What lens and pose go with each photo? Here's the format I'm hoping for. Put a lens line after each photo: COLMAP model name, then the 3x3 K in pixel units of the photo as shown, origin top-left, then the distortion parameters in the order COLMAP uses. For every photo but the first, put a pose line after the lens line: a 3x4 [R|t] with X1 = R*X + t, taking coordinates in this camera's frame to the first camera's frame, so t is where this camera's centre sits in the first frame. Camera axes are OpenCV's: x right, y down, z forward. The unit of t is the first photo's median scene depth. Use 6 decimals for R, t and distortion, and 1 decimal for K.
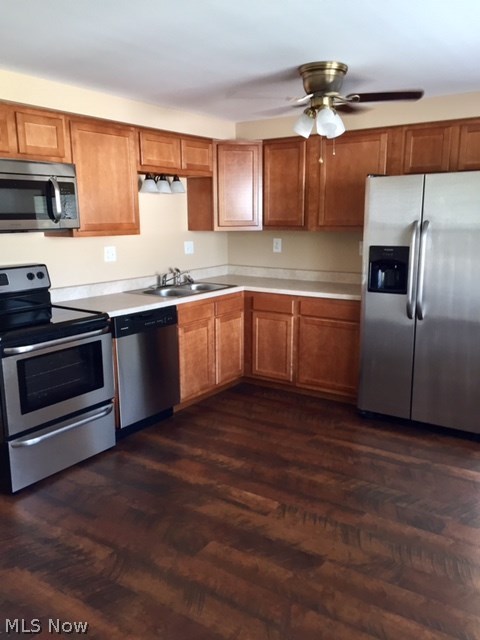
lens RADIAL K [[545.2, 0, 237.6], [0, 545.2, 323.3], [0, 0, 1]] dist [0.052015, -0.052085]
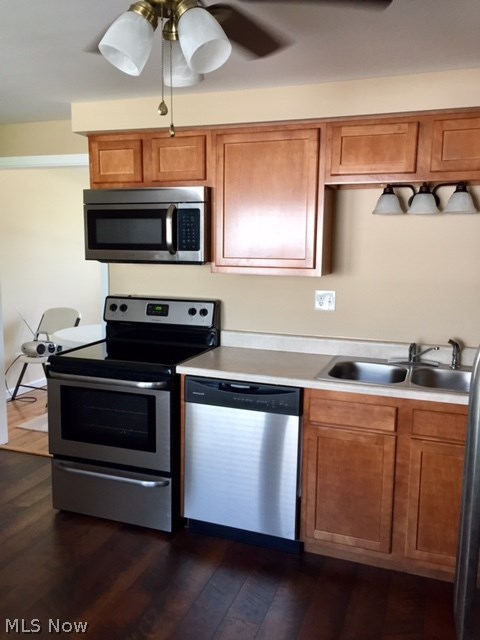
lens RADIAL K [[545.2, 0, 237.6], [0, 545.2, 323.3], [0, 0, 1]] dist [0.052015, -0.052085]
pose [[0.249460, 0.149036, -0.956848, 0.530741], [-0.202427, 0.974283, 0.098977, -0.175587], [0.946992, 0.169002, 0.273213, 0.838790]]
